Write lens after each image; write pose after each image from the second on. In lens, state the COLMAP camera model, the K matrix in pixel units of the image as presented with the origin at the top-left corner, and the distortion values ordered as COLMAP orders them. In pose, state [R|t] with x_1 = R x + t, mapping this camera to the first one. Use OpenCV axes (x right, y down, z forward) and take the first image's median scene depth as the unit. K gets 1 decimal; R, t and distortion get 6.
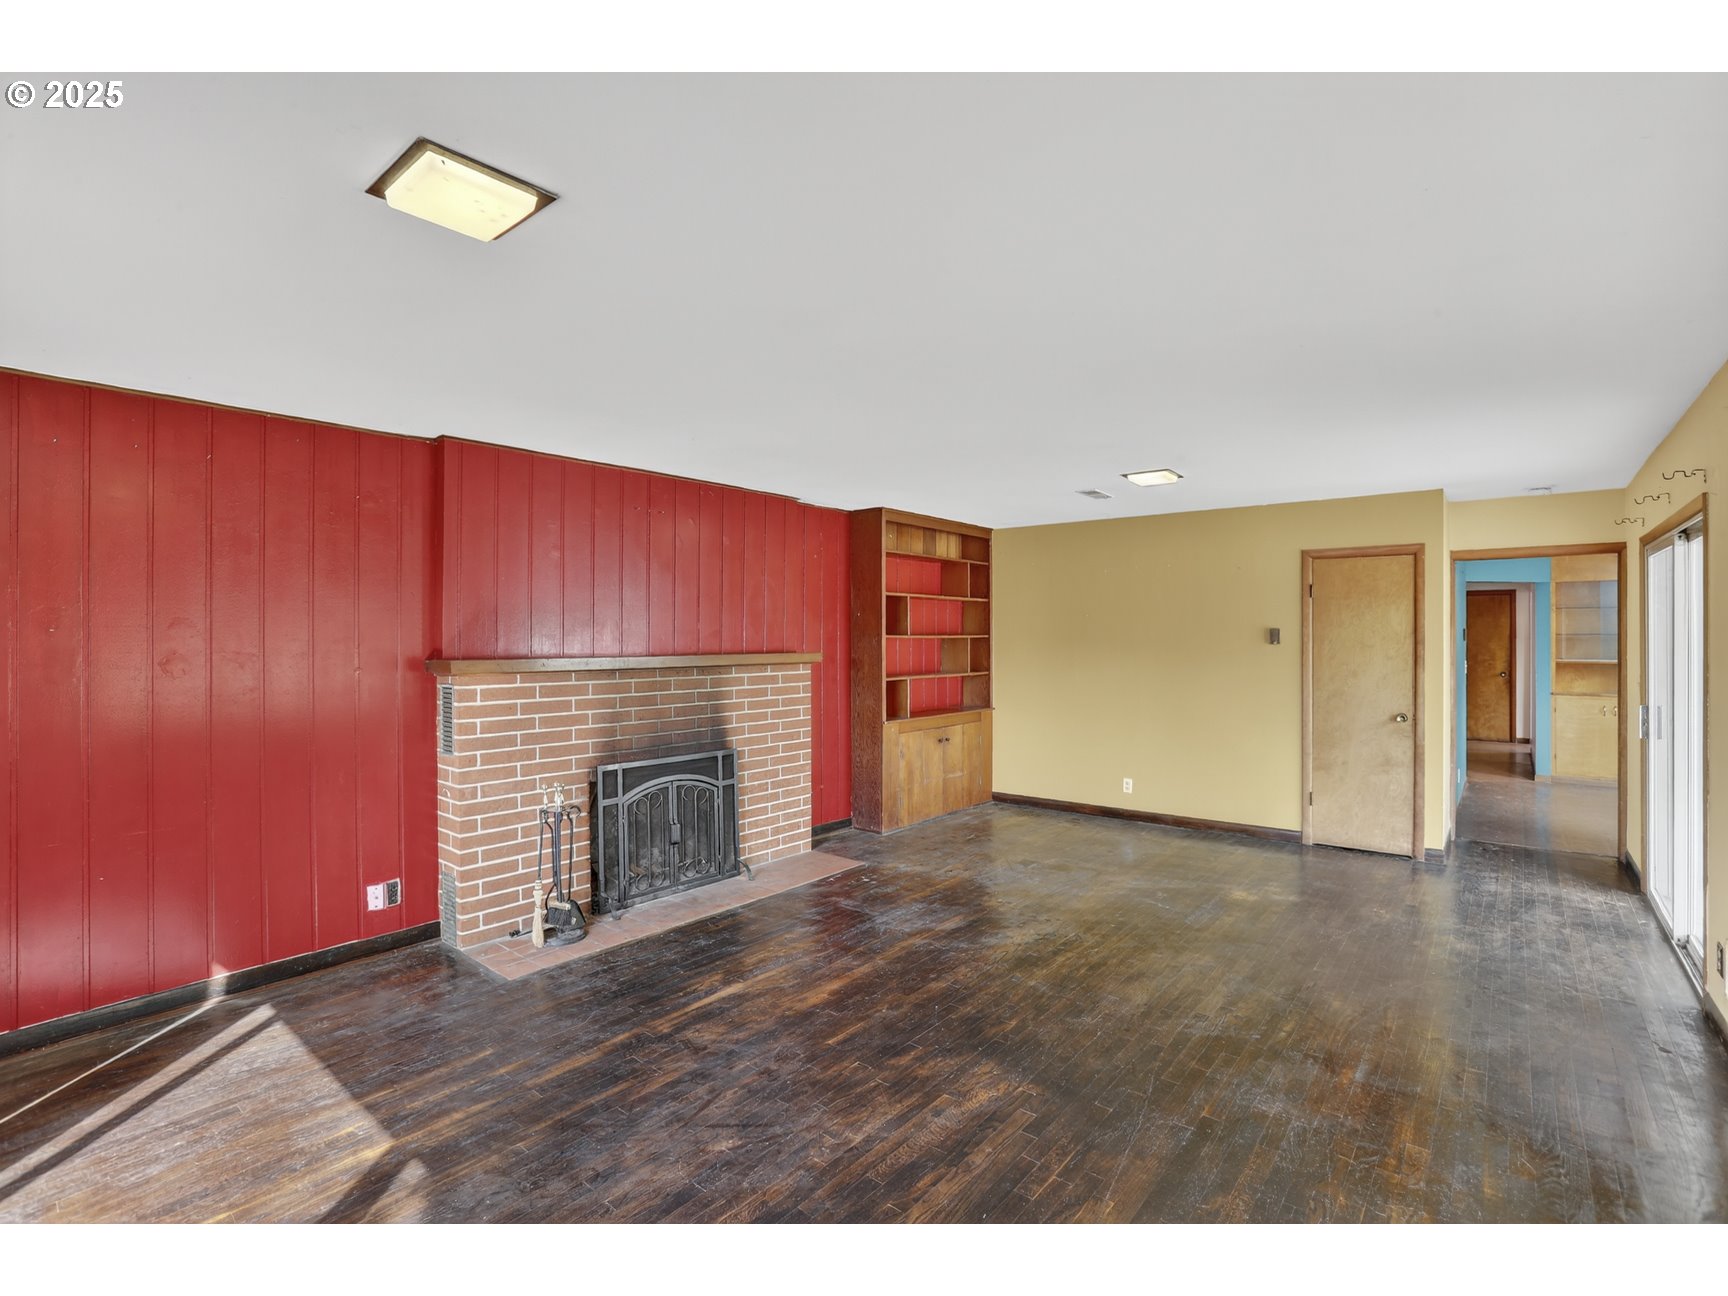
lens RADIAL K [[811.3, 0, 864.8], [0, 811.3, 629.6], [0, 0, 1]] dist [-0.051385, 0.000697]
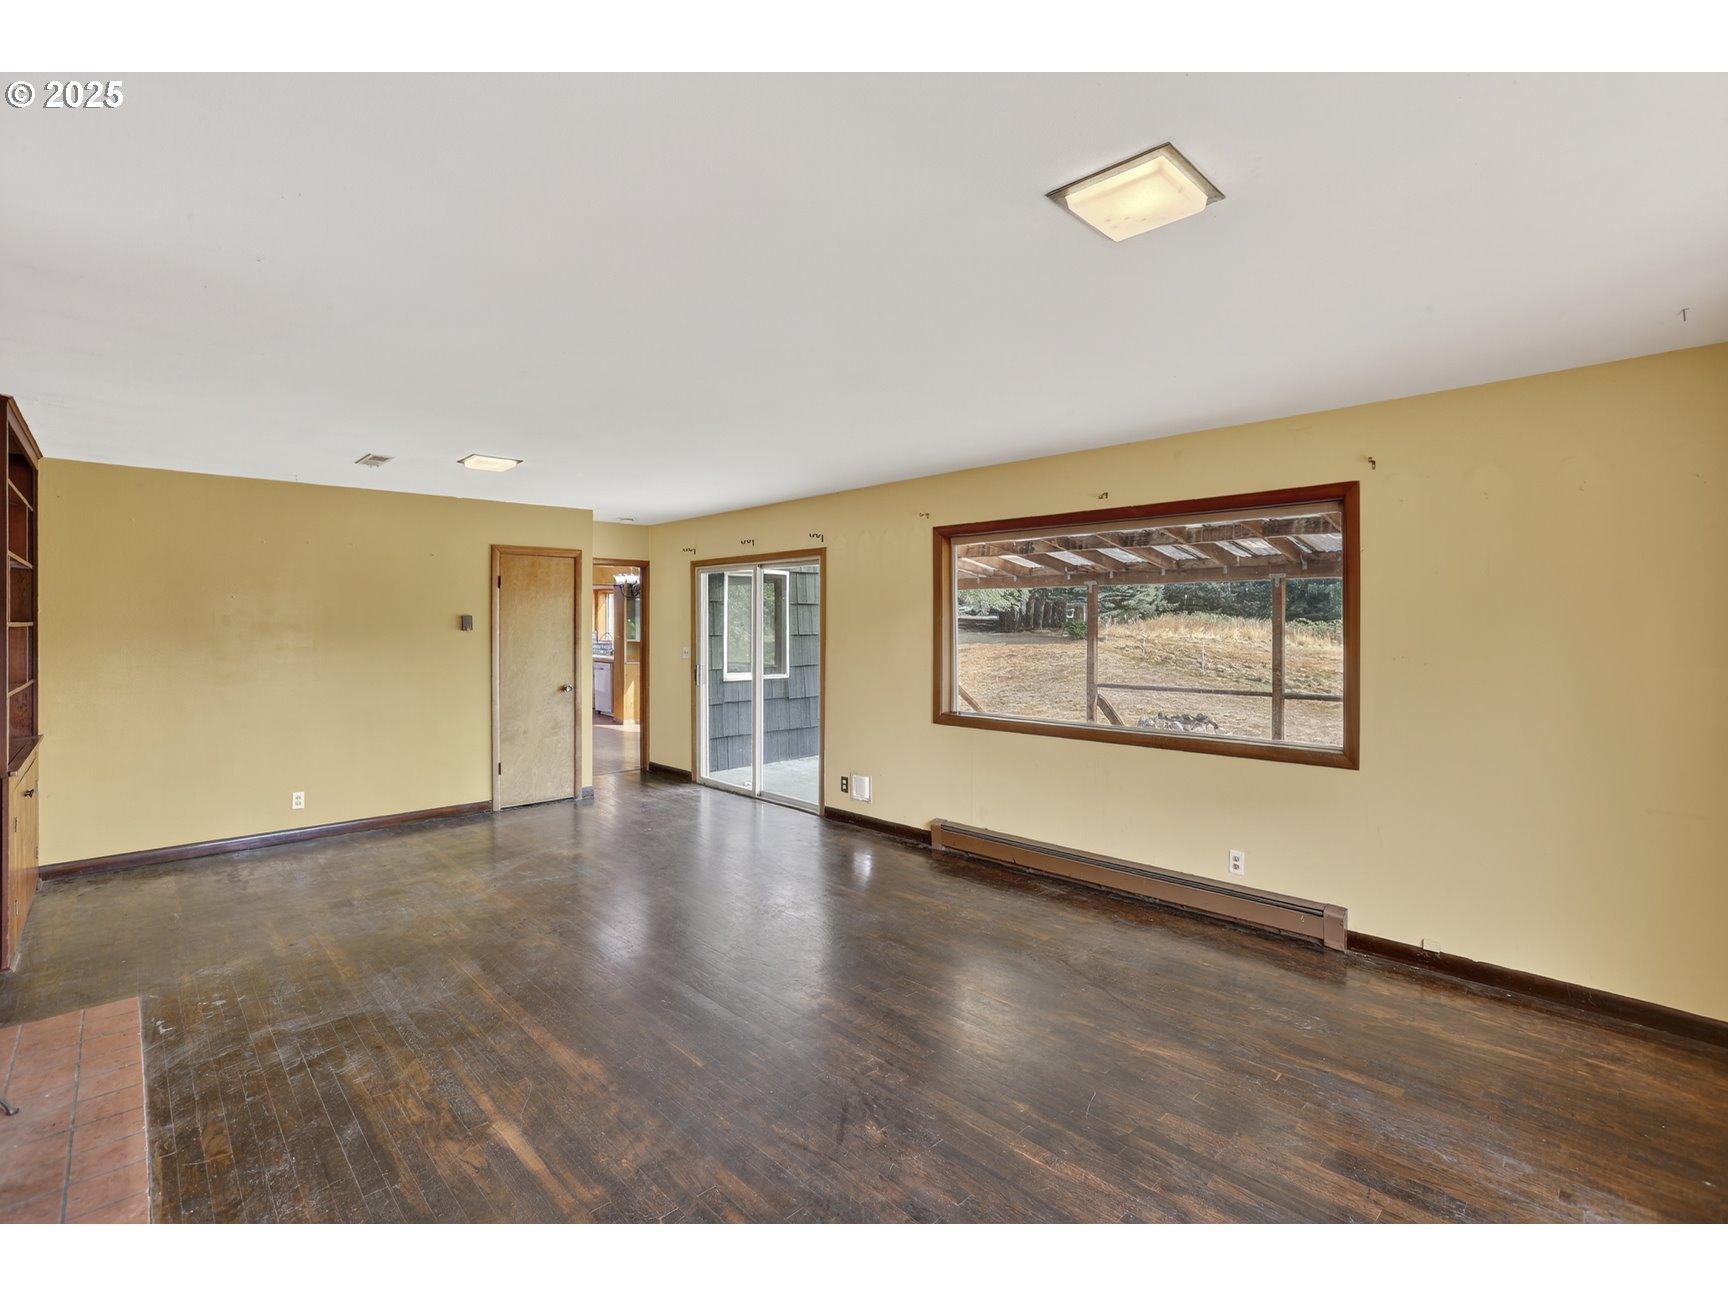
lens RADIAL K [[800.8, 0, 854.2], [0, 800.8, 610.4], [0, 0, 1]] dist [-0.077713, 0.029348]
pose [[0.112667, 0.016364, 0.993498, -0.562873], [-0.002253, 0.999866, -0.016213, 0.009025], [-0.993630, -0.000411, 0.112689, 0.447910]]
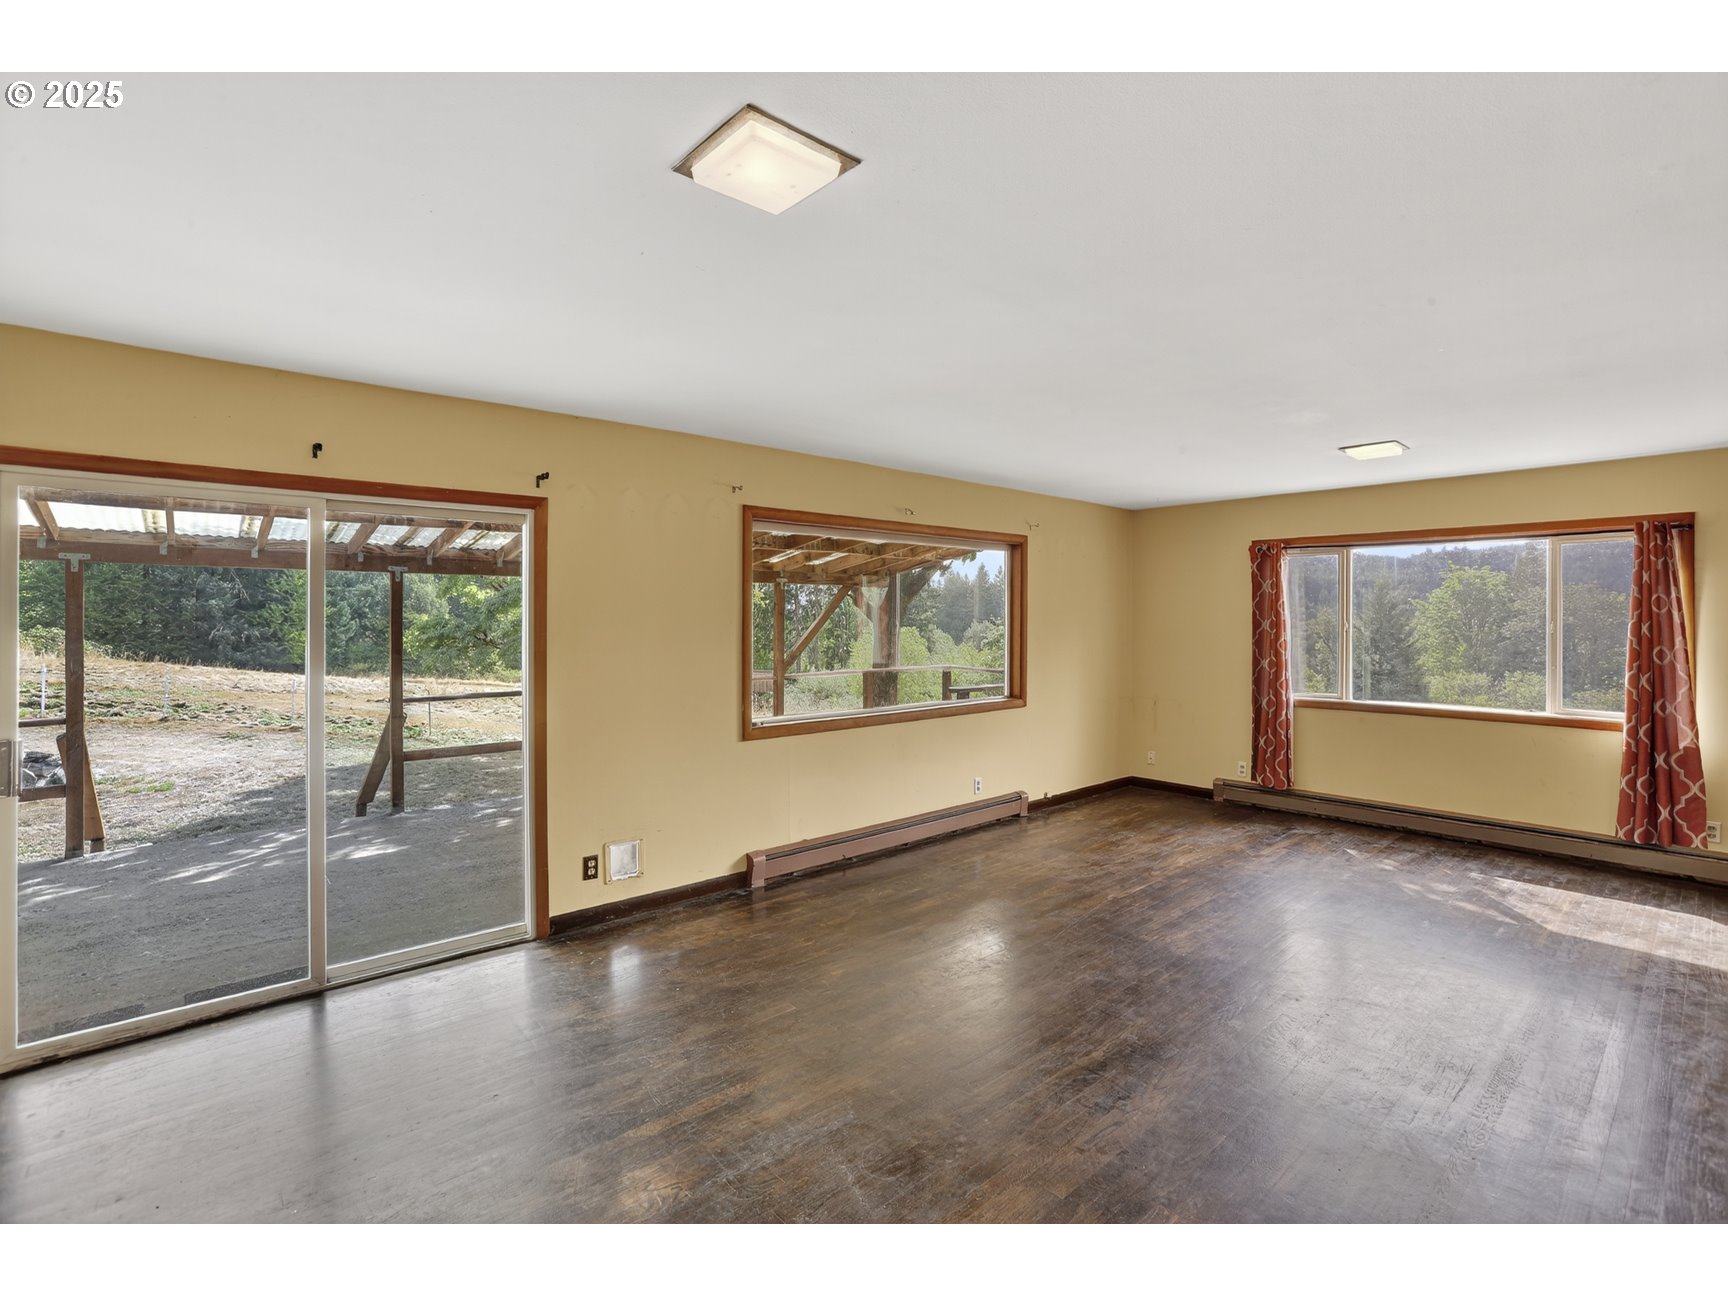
lens RADIAL K [[811.3, 0, 864.8], [0, 811.3, 629.6], [0, 0, 1]] dist [-0.051385, 0.000697]
pose [[-0.987964, 0.000539, 0.154686, 0.266004], [0.002436, 0.999924, 0.012079, 0.007897], [-0.154667, 0.012310, -0.987890, 1.359528]]
